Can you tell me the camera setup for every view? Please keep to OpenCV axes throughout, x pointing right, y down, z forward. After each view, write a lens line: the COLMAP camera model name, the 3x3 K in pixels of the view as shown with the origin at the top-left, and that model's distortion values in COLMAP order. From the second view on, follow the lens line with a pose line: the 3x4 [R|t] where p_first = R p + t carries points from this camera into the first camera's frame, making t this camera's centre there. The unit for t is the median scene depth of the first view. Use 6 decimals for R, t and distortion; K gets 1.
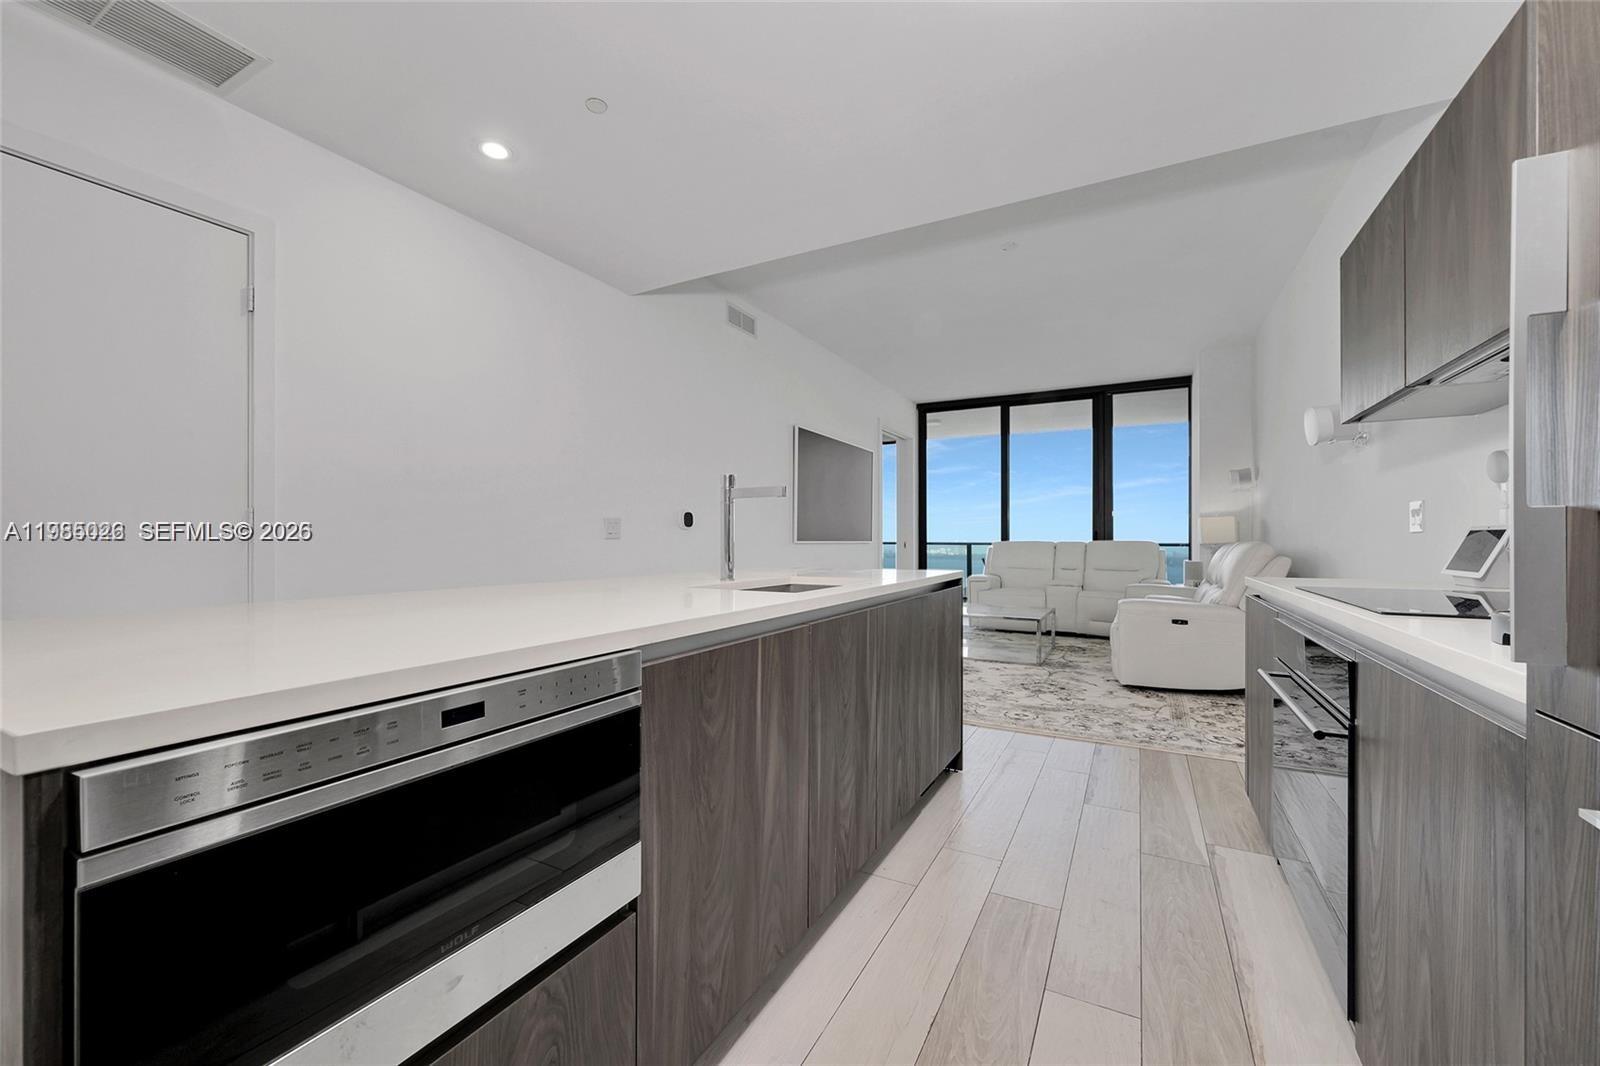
lens RADIAL K [[631.5, 0, 799.4], [0, 631.5, 539.7], [0, 0, 1]] dist [-0.000686, 0.000007]
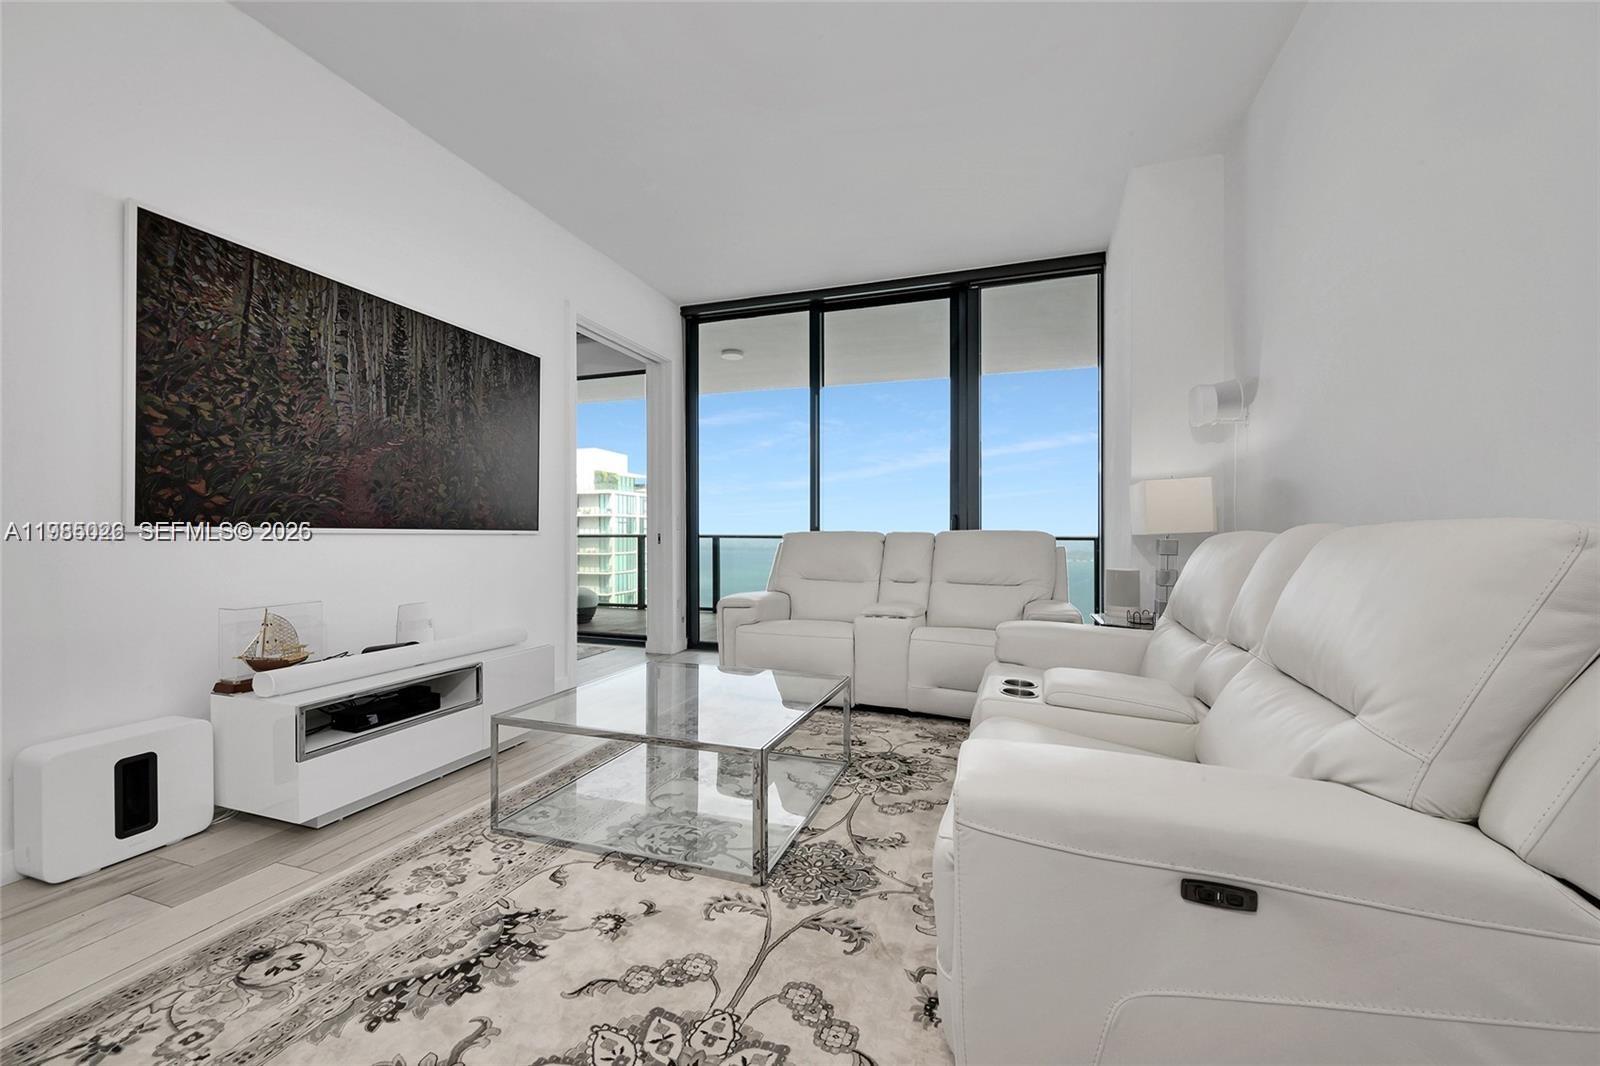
lens RADIAL K [[631.5, 0, 799.4], [0, 631.5, 539.7], [0, 0, 1]] dist [-0.000686, 0.000007]
pose [[0.986365, -0.003703, 0.164533, 0.225491], [0.001699, 0.999923, 0.012317, 0.002439], [-0.164566, -0.011870, 0.986295, 0.431049]]
